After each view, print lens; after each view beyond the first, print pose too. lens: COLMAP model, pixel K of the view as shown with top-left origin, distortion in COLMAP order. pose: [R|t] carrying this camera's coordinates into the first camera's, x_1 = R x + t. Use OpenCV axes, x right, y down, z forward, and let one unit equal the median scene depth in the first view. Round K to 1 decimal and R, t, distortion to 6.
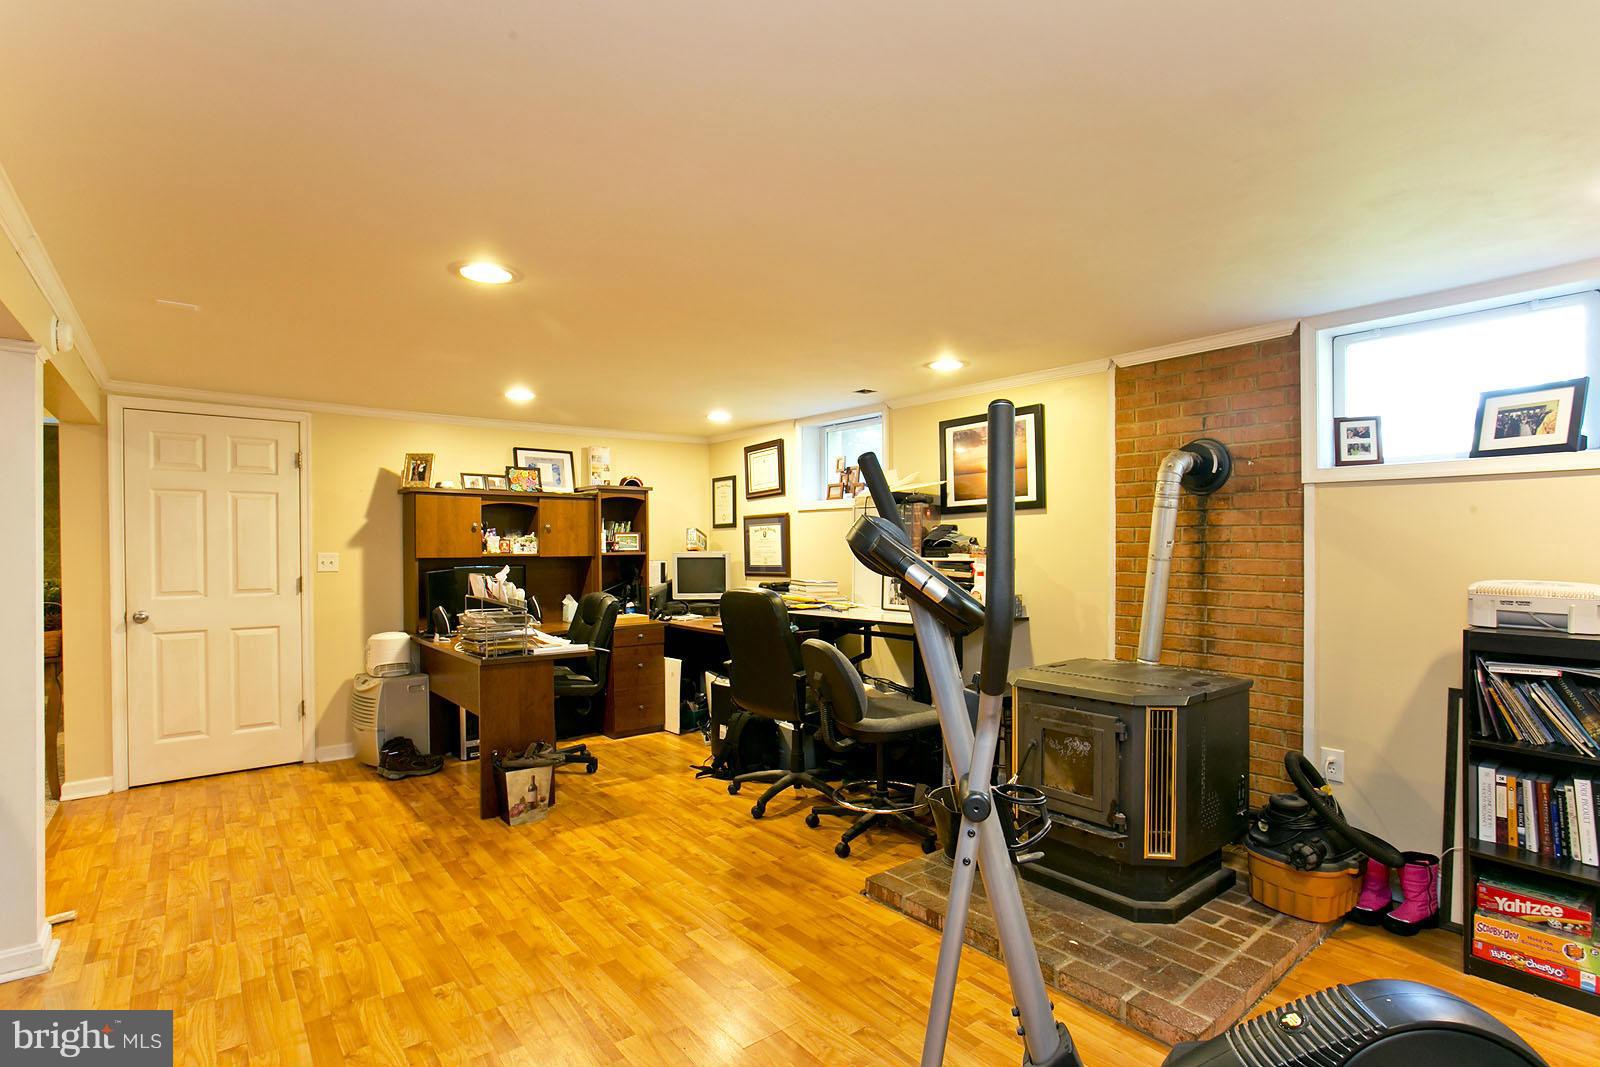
lens RADIAL K [[786.0, 0, 800.0], [0, 786.0, 533.5], [0, 0, 1]] dist [-0.003834, -0.000111]
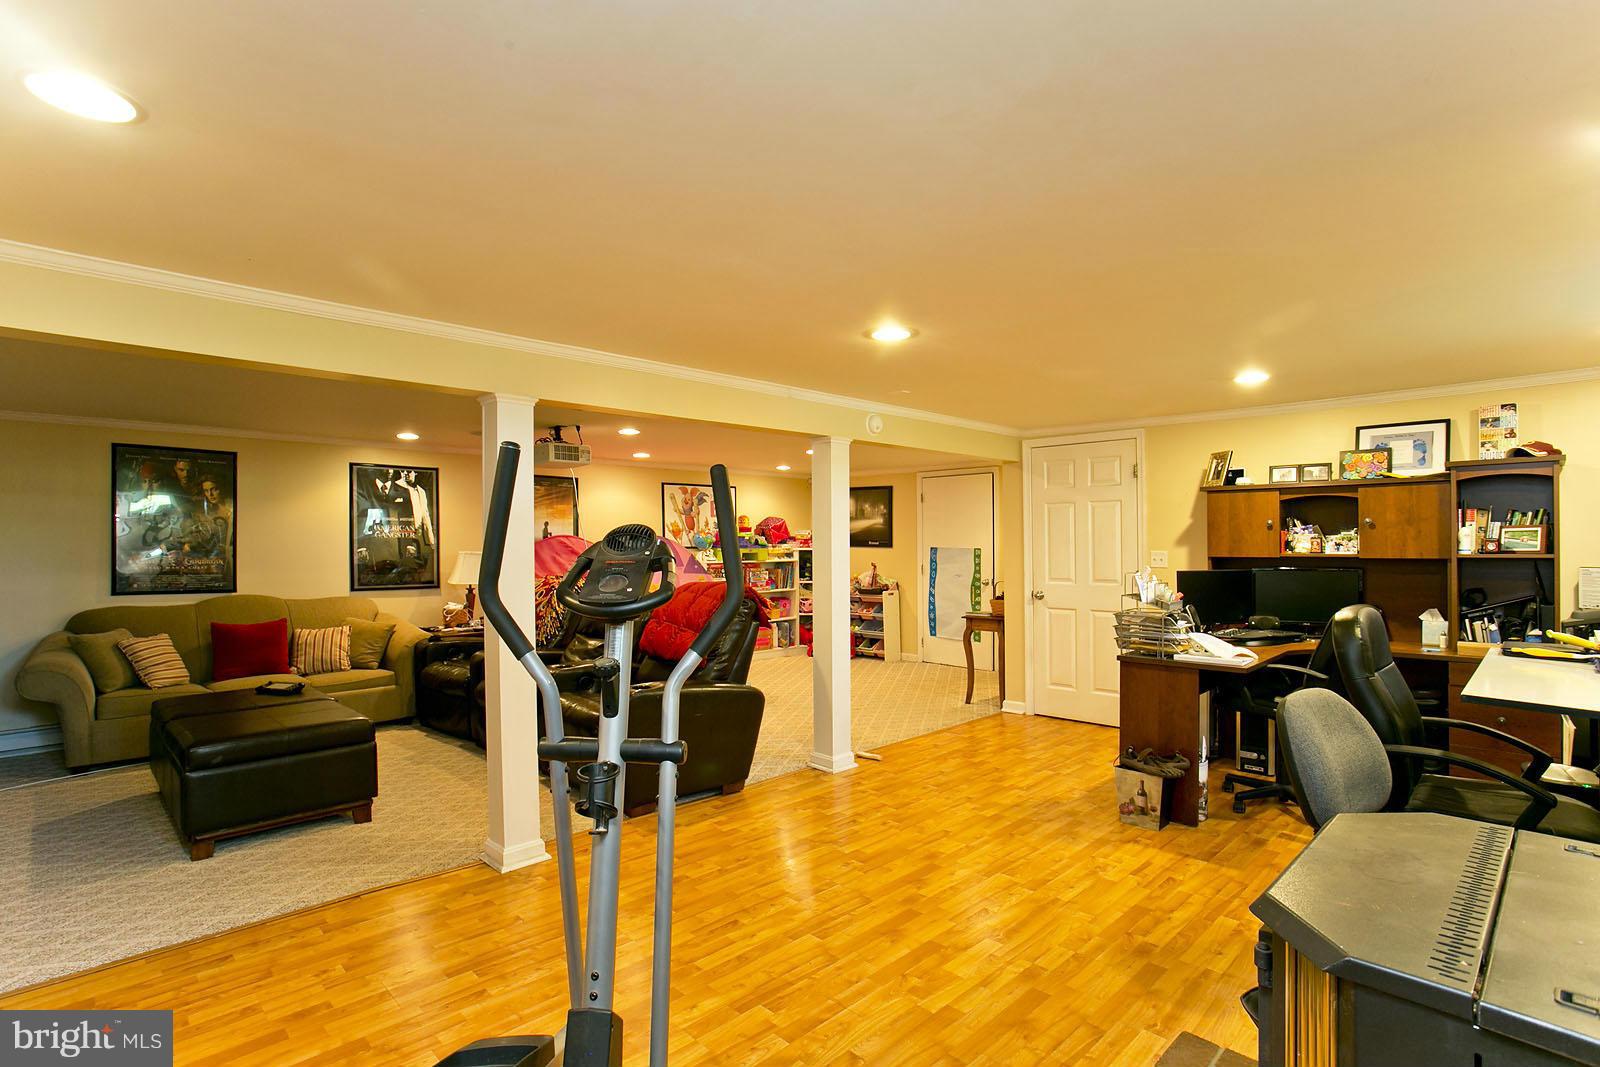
lens RADIAL K [[782.7, 0, 800.0], [0, 782.7, 533.5], [0, 0, 1]] dist [-0.035690, 0.000075]
pose [[0.117544, -0.013033, -0.992982, 0.481232], [0.013853, 0.999838, -0.011483, 0.006168], [0.992971, -0.012406, 0.117705, 0.398376]]
